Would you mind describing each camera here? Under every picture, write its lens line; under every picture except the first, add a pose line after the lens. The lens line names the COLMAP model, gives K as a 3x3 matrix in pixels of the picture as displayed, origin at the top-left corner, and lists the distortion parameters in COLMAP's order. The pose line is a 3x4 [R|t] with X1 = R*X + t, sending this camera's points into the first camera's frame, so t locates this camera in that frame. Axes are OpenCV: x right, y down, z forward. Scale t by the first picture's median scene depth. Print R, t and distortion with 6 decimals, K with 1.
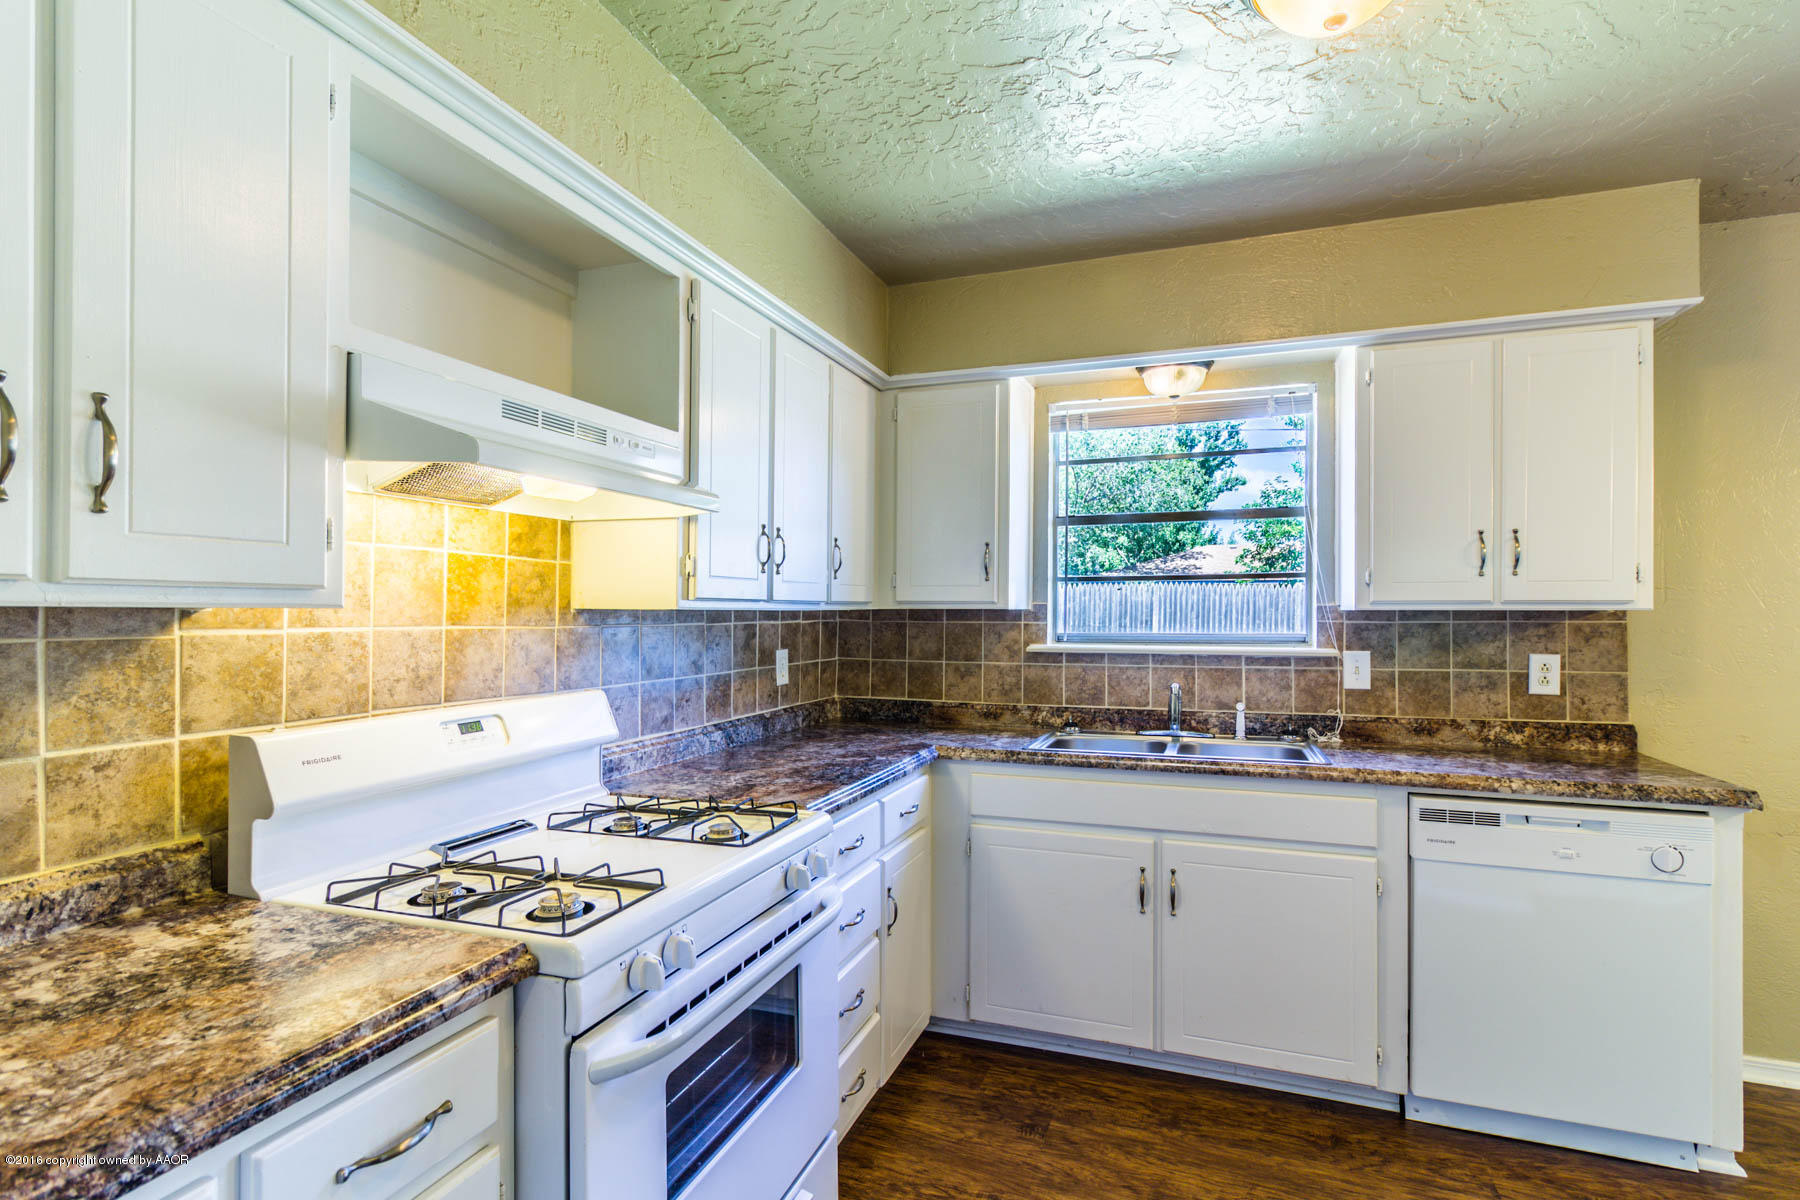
lens RADIAL K [[834.8, 0, 897.8], [0, 834.8, 608.4], [0, 0, 1]] dist [-0.003512, 0.000251]
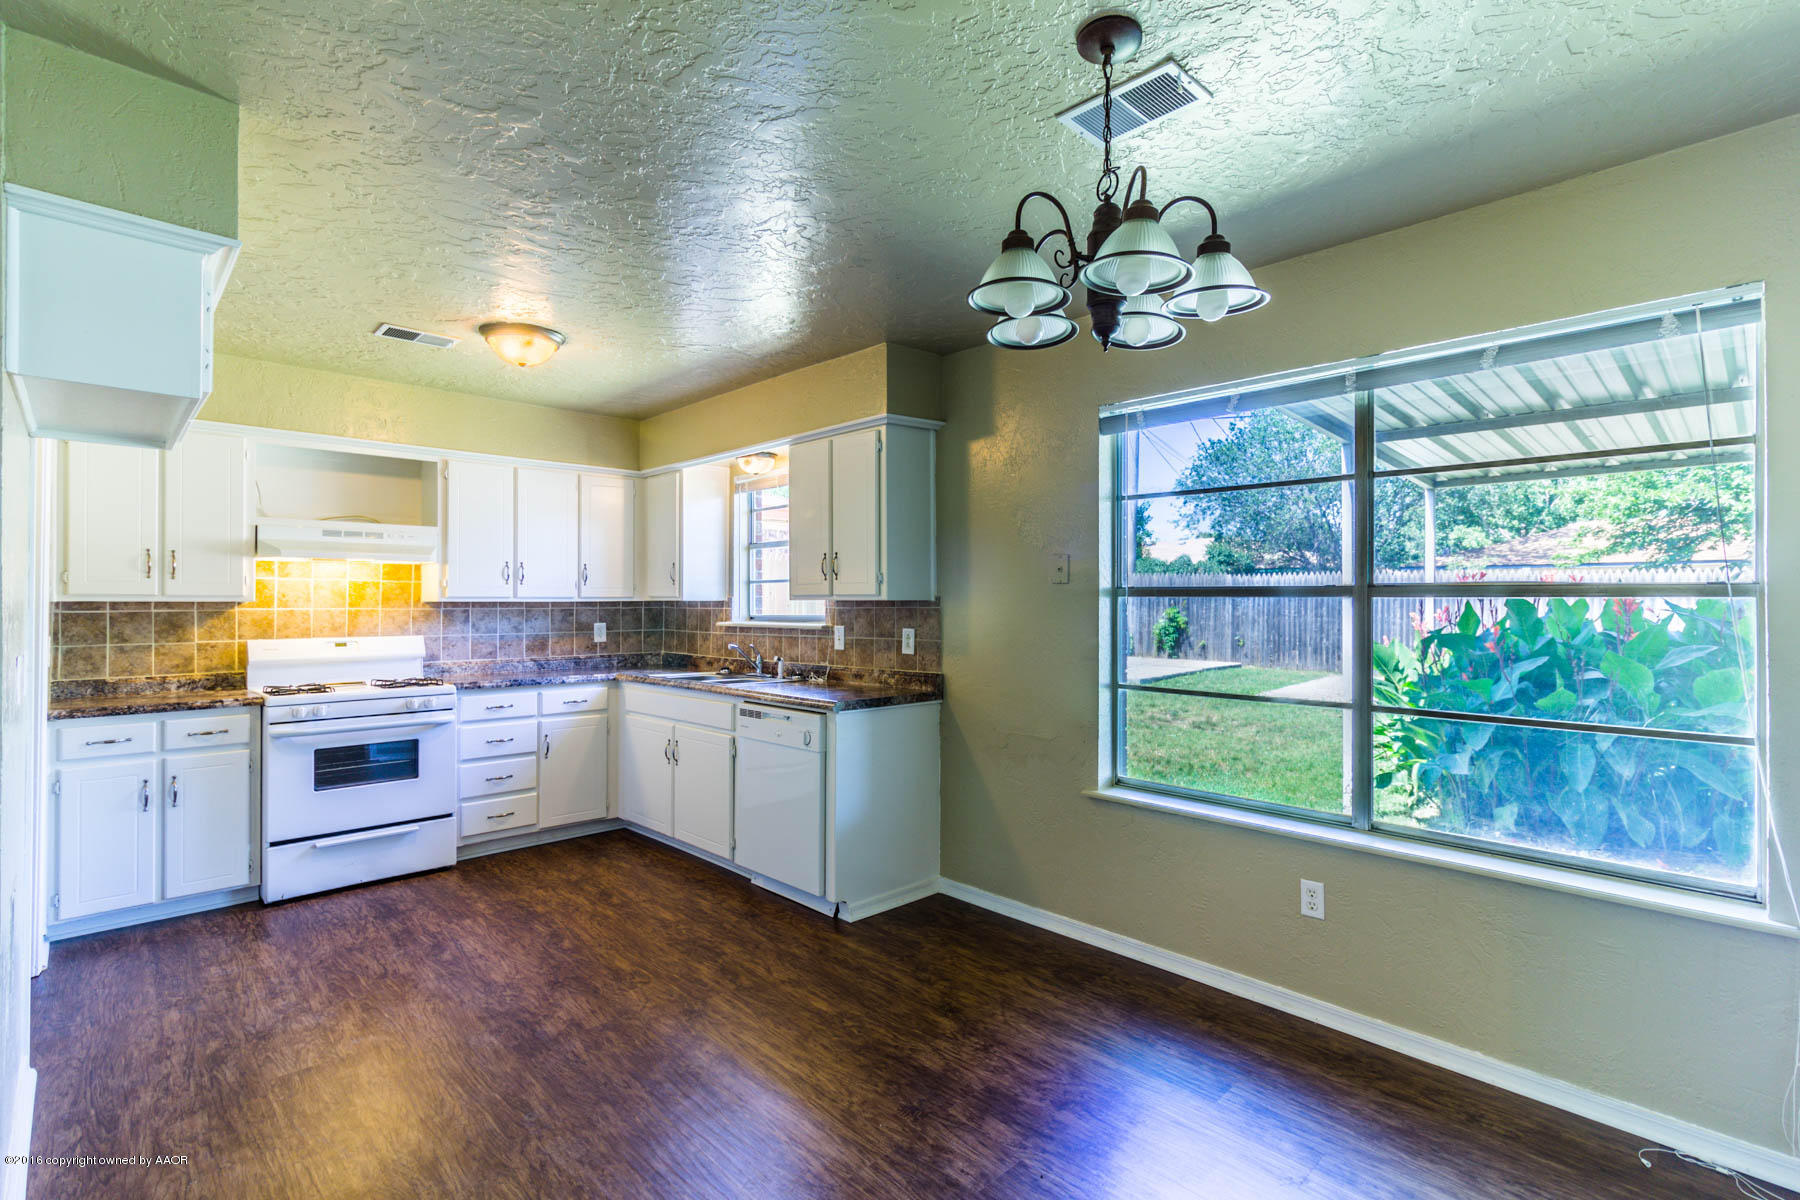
lens RADIAL K [[834.8, 0, 918.0], [0, 834.8, 598.4], [0, 0, 1]] dist [-0.003512, 0.000251]
pose [[0.903218, -0.004450, -0.429158, 1.828330], [0.004299, 0.999990, -0.001321, 0.001324], [0.429160, -0.000652, 0.903228, -0.509430]]
